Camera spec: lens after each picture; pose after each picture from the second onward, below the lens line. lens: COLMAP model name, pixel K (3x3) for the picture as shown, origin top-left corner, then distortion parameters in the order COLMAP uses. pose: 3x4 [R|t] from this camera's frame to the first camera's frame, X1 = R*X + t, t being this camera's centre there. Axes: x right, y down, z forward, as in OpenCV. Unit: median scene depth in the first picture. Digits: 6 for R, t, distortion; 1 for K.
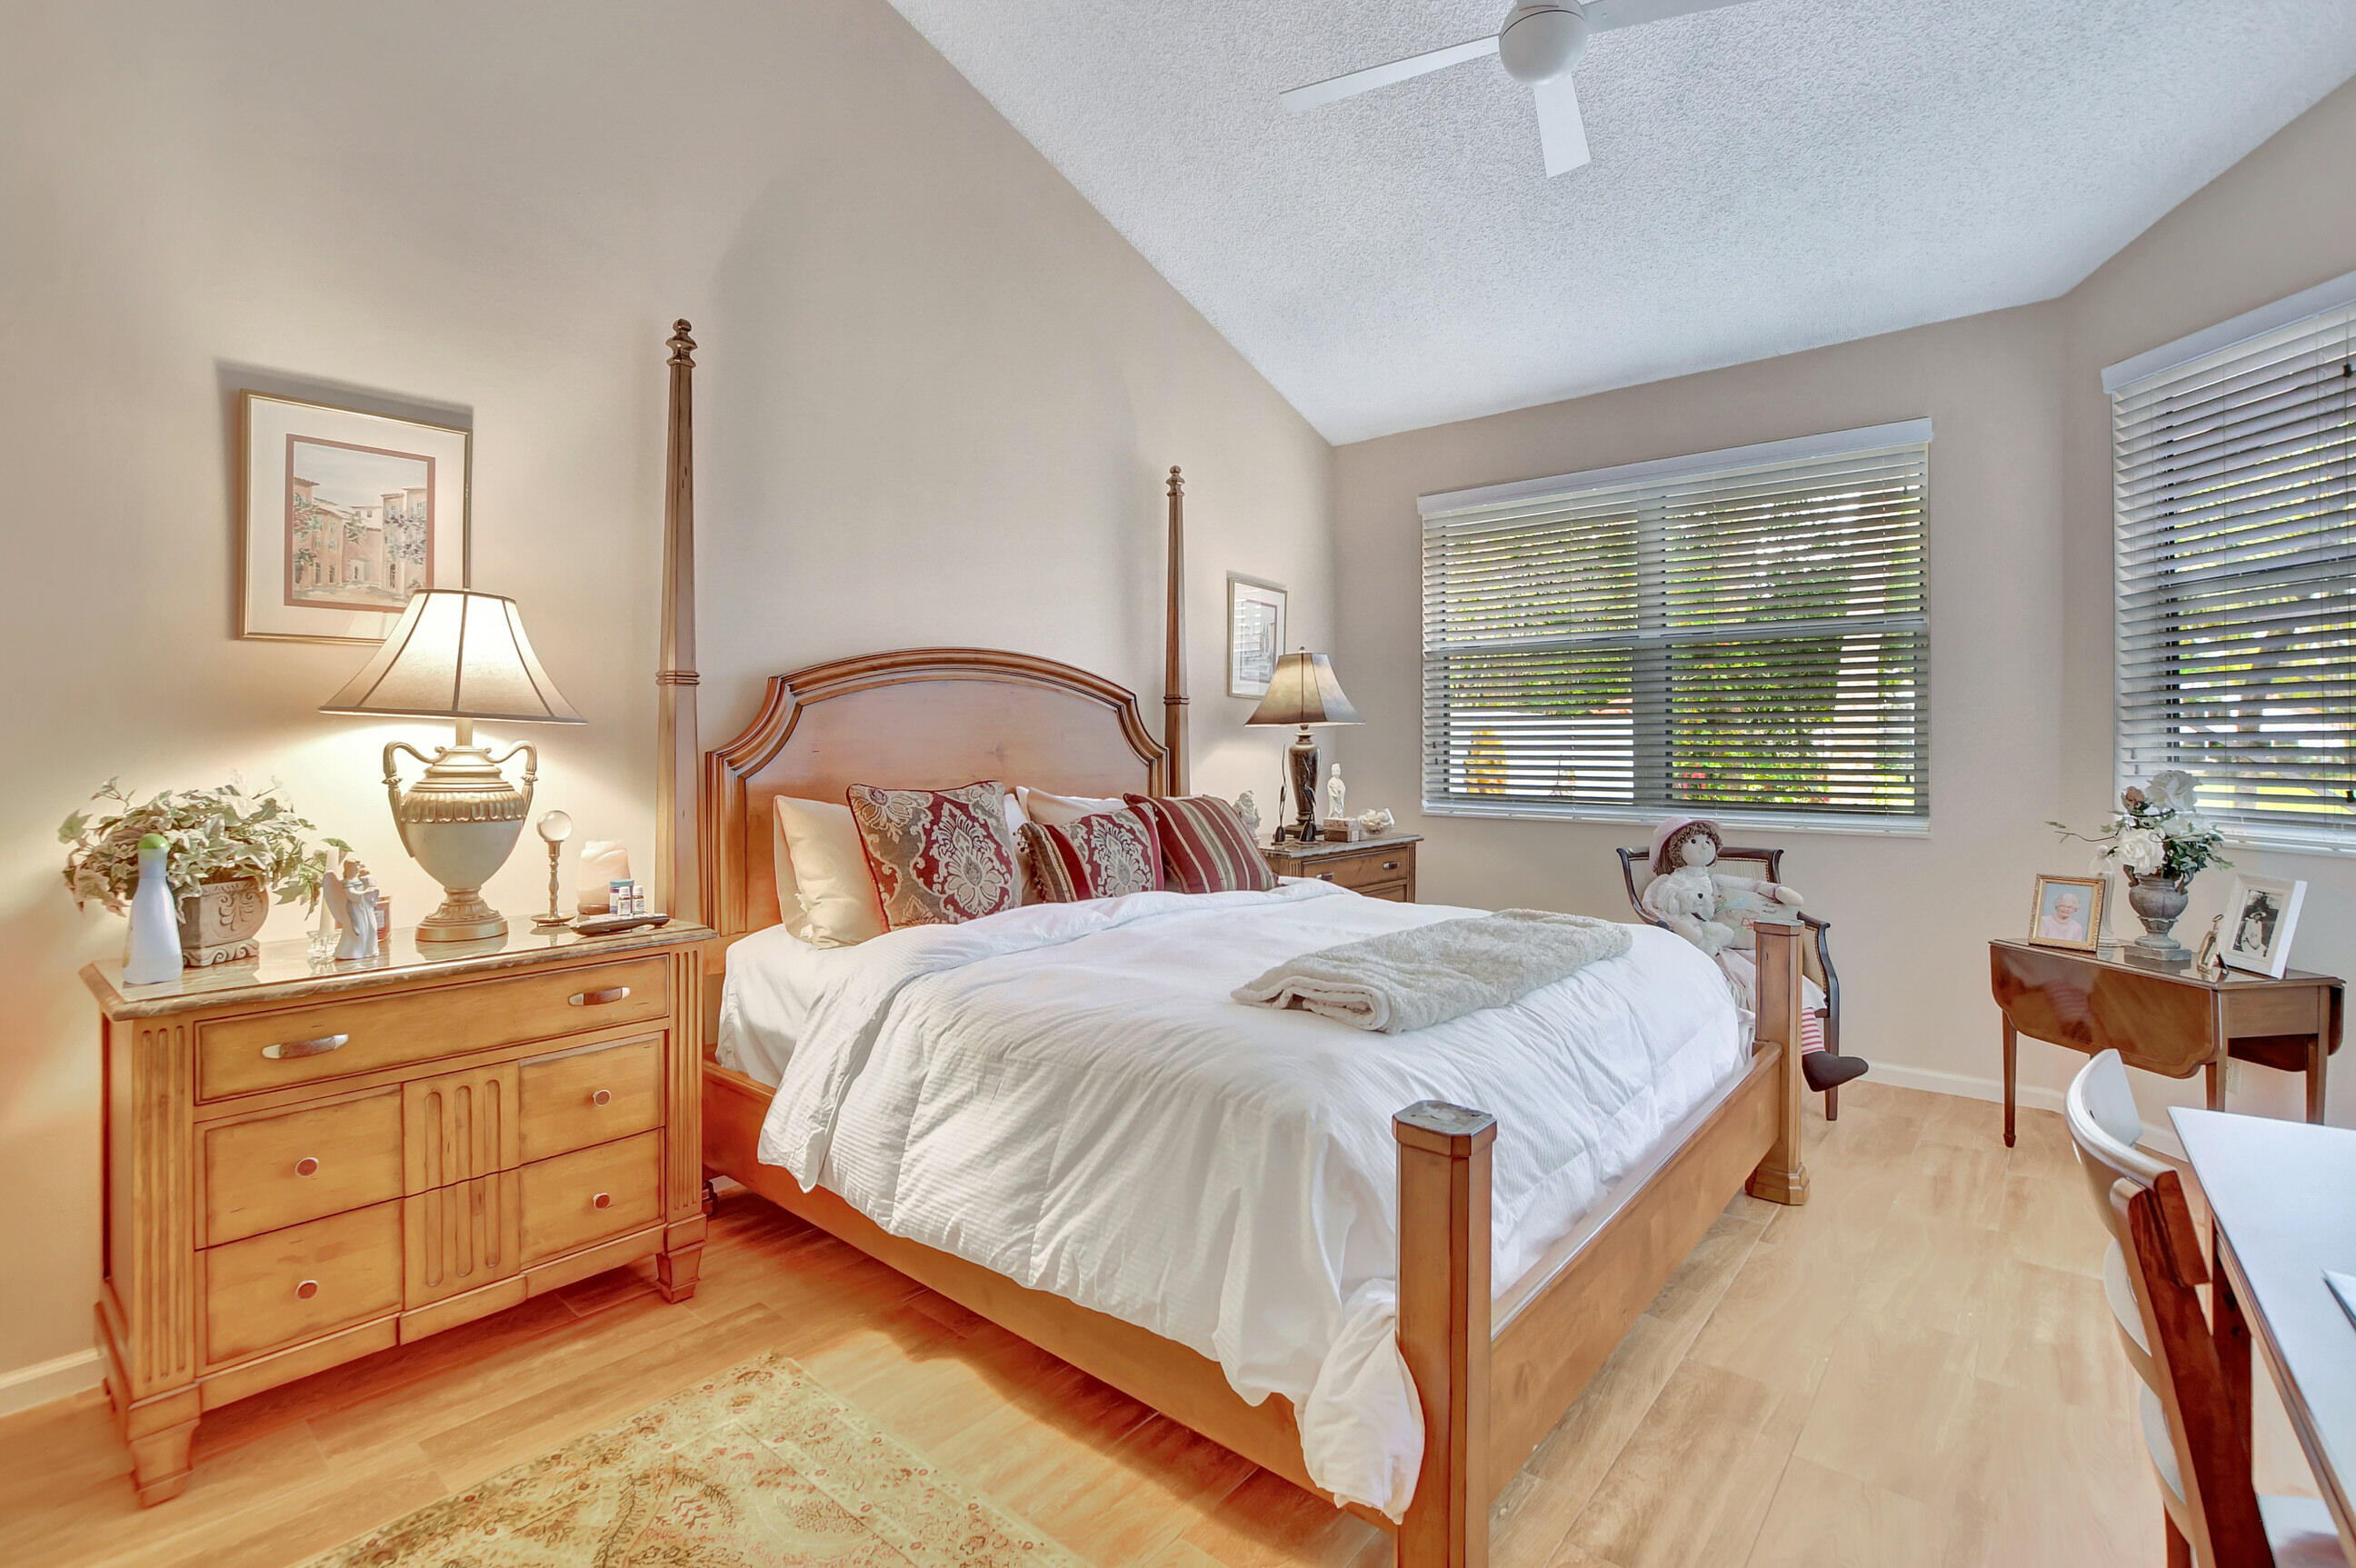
lens RADIAL K [[1064.8, 0, 1171.1], [0, 1064.8, 769.8], [0, 0, 1]] dist [-0.015197, 0.000232]
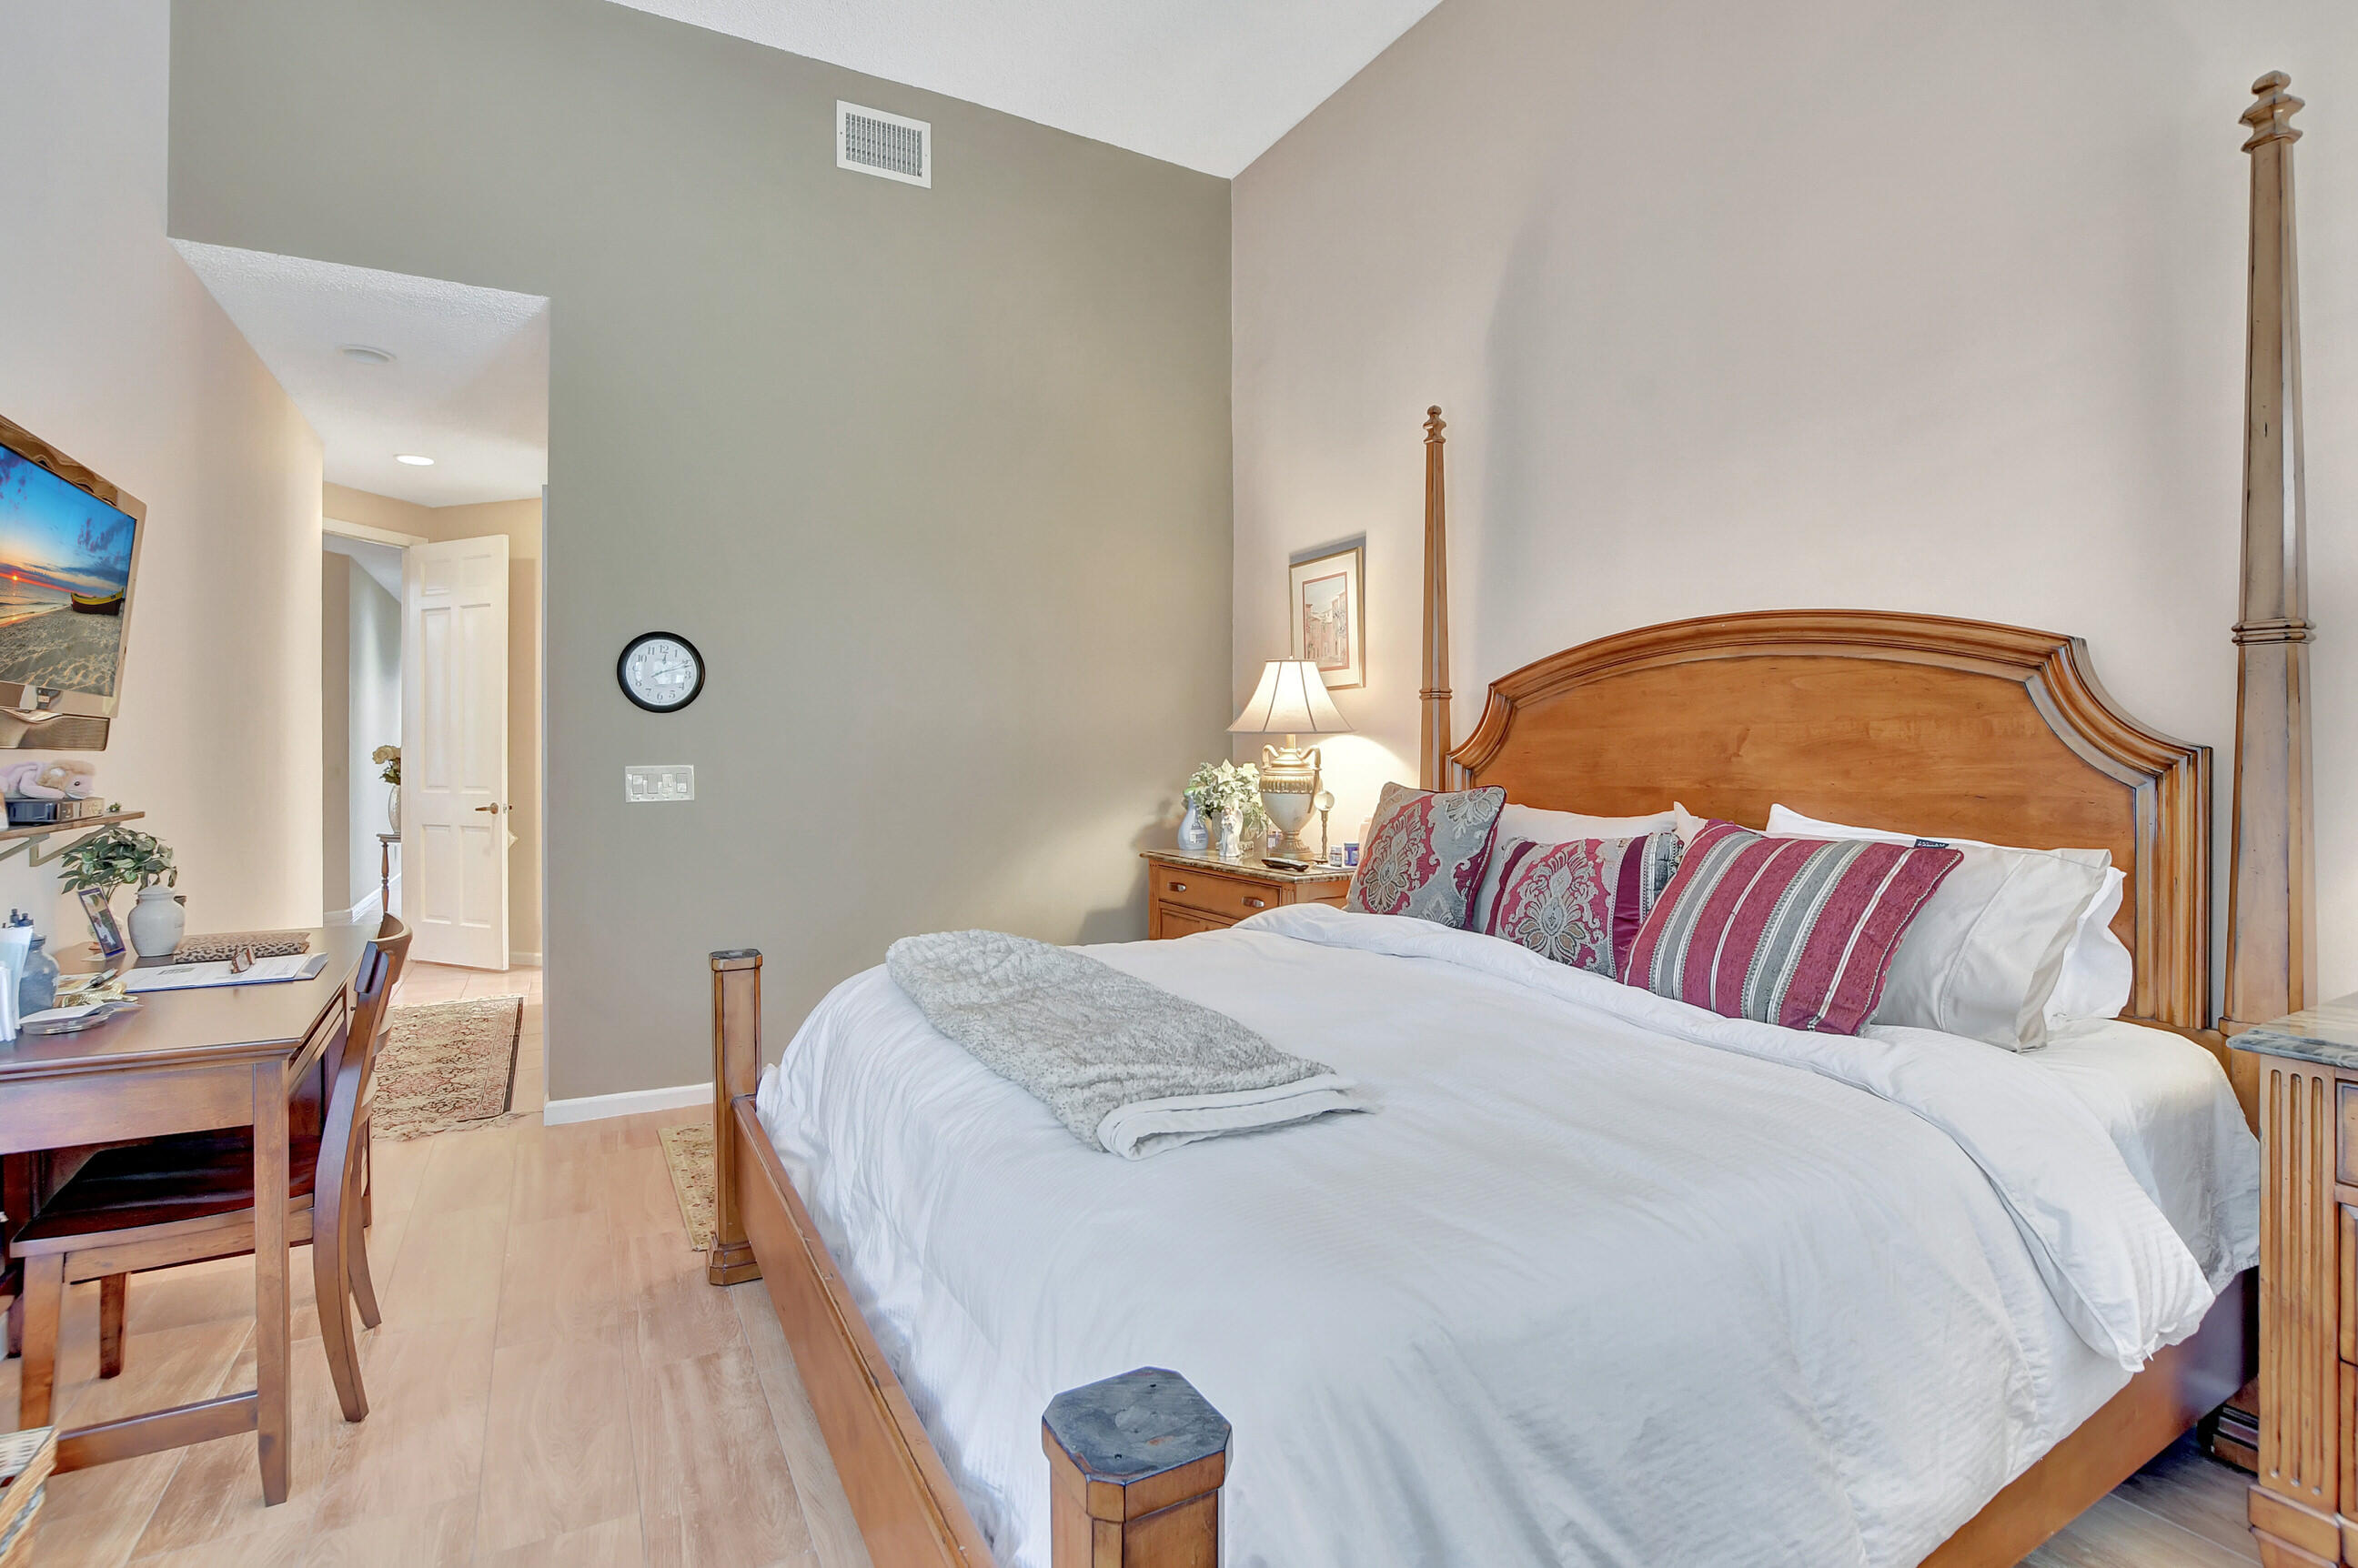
lens RADIAL K [[1102.9, 0, 1189.0], [0, 1102.9, 789.7], [0, 0, 1]] dist [0.000821, -0.020513]
pose [[-0.338714, 0.045055, -0.939810, 1.030754], [0.000543, 0.998862, 0.047691, -0.040722], [0.940889, 0.015643, -0.338353, 1.392690]]
